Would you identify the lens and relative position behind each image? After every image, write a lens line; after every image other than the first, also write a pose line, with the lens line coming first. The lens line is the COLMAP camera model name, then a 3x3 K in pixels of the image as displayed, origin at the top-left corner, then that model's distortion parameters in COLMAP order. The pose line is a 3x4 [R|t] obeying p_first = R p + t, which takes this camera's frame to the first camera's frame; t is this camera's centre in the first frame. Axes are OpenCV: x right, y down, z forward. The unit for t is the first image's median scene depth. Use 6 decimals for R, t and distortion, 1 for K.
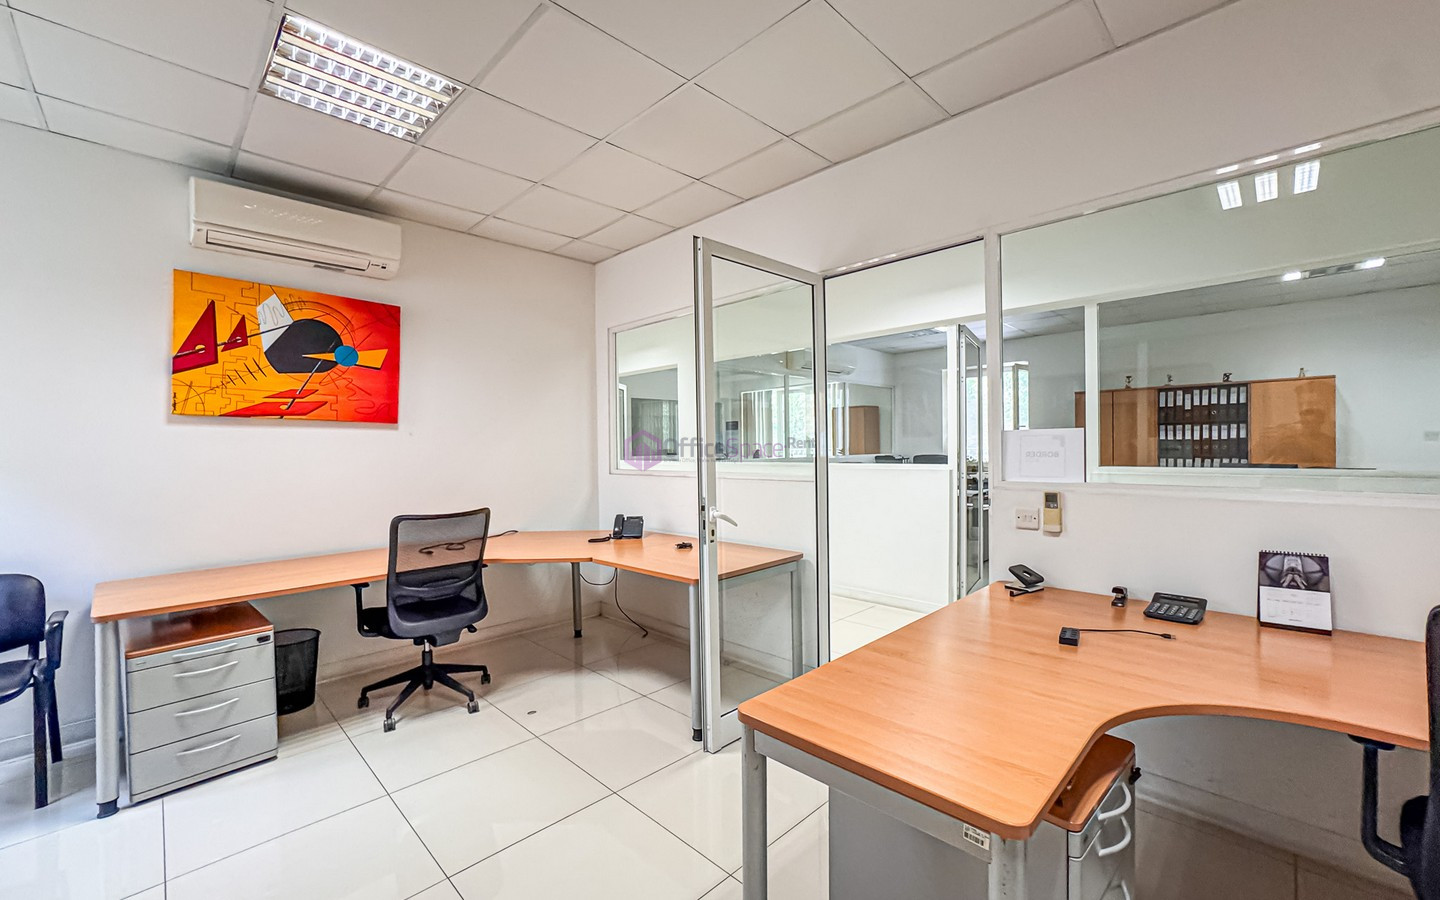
lens RADIAL K [[573.3, 0, 720.0], [0, 573.3, 450.0], [0, 0, 1]] dist [-0.042841, 0.017819]
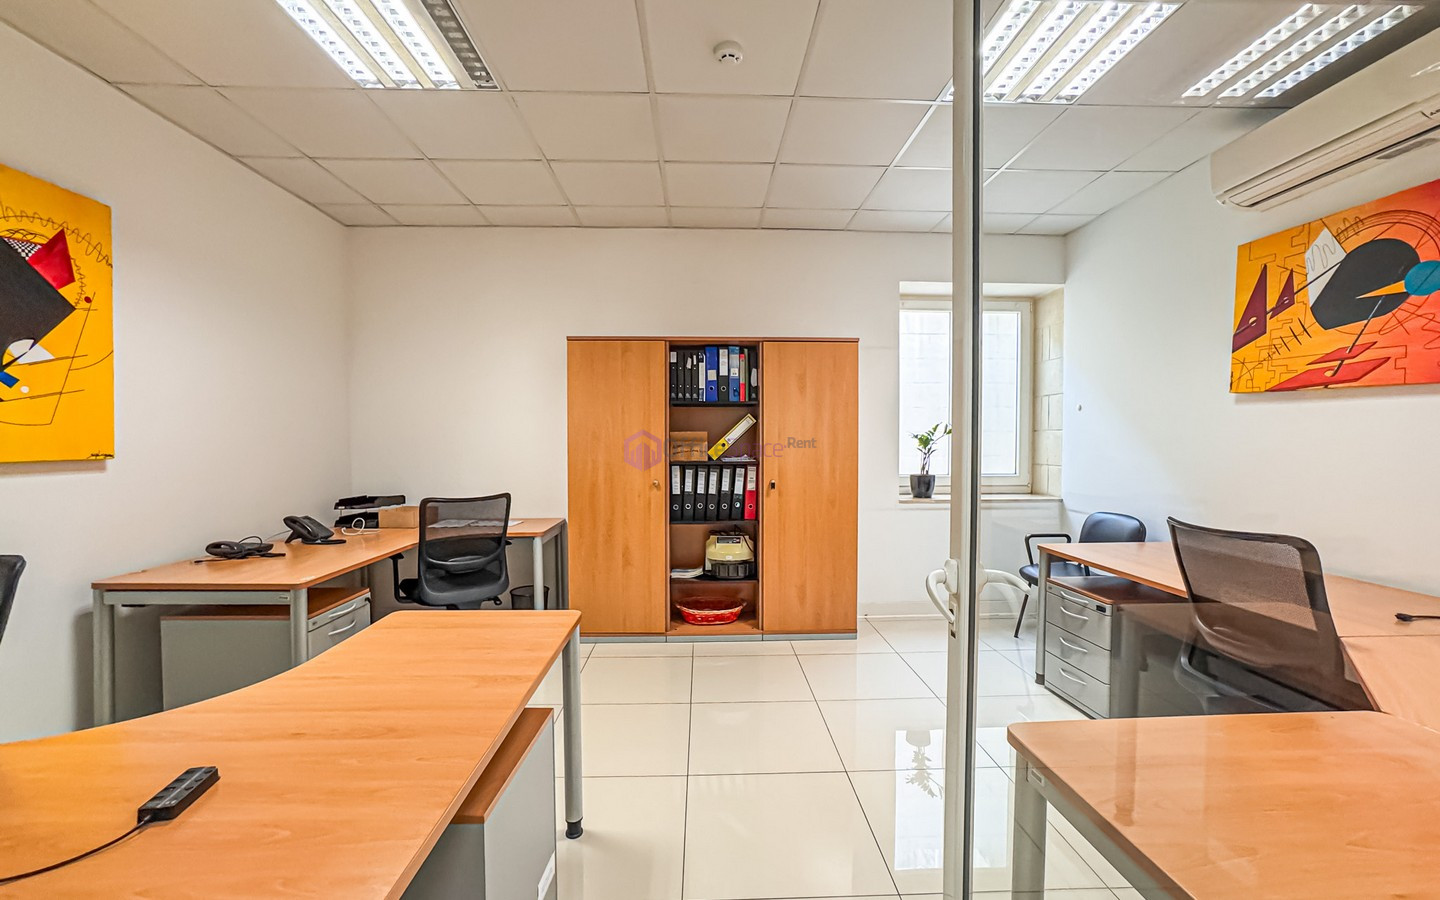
lens RADIAL K [[573.3, 0, 720.0], [0, 573.3, 450.0], [0, 0, 1]] dist [-0.042841, 0.017819]
pose [[-0.684174, 0.033985, -0.728527, 0.353216], [0.007088, 0.999176, 0.039954, -0.008880], [0.729285, 0.022171, -0.683851, 0.940697]]
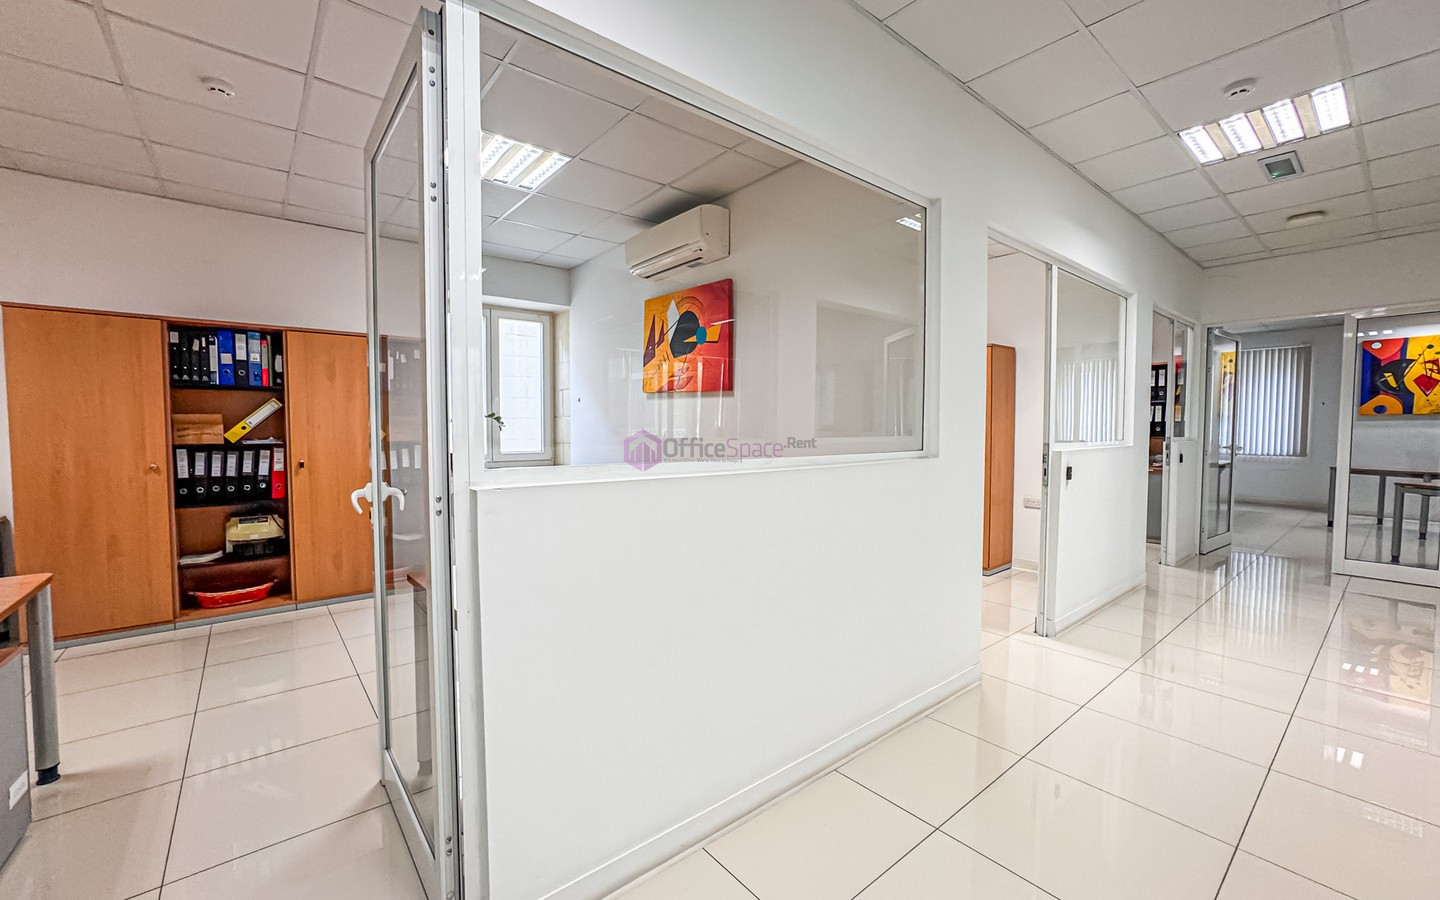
lens RADIAL K [[579.2, 0, 717.5], [0, 579.2, 450.5], [0, 0, 1]] dist [-0.026423, 0.010654]
pose [[-0.100286, 0.060130, -0.993140, 0.599483], [-0.004174, 0.998138, 0.060855, -0.001551], [0.994950, 0.010248, -0.099849, 1.268819]]
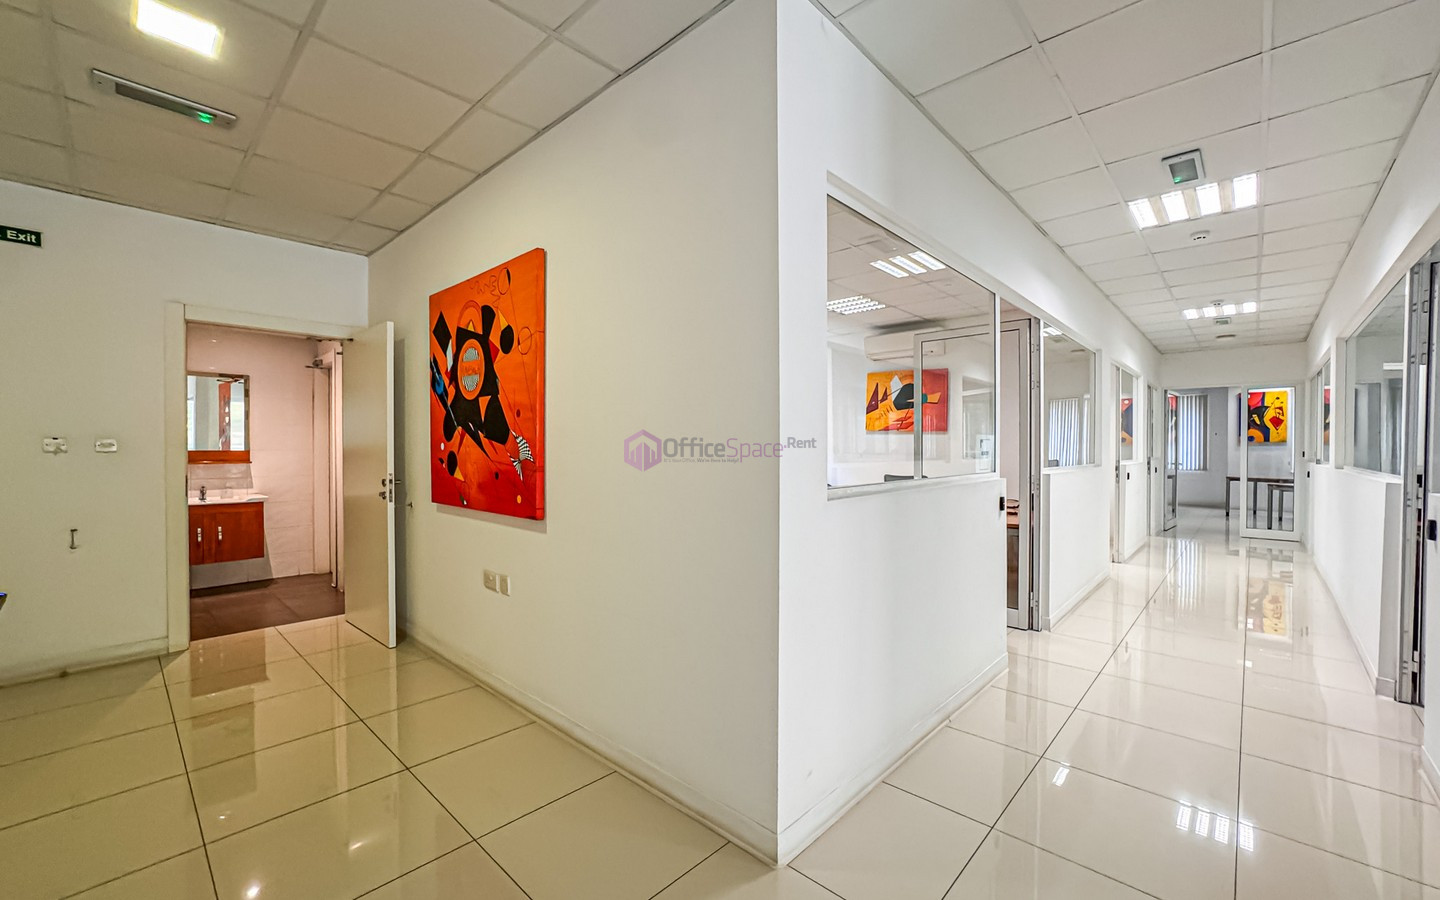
lens RADIAL K [[583.5, 0, 722.4], [0, 583.5, 453.8], [0, 0, 1]] dist [-0.042947, 0.017910]
pose [[0.032004, 0.026323, -0.999141, 1.513898], [-0.005269, 0.999644, 0.026168, -0.022957], [0.999474, 0.004427, 0.032131, 0.243647]]
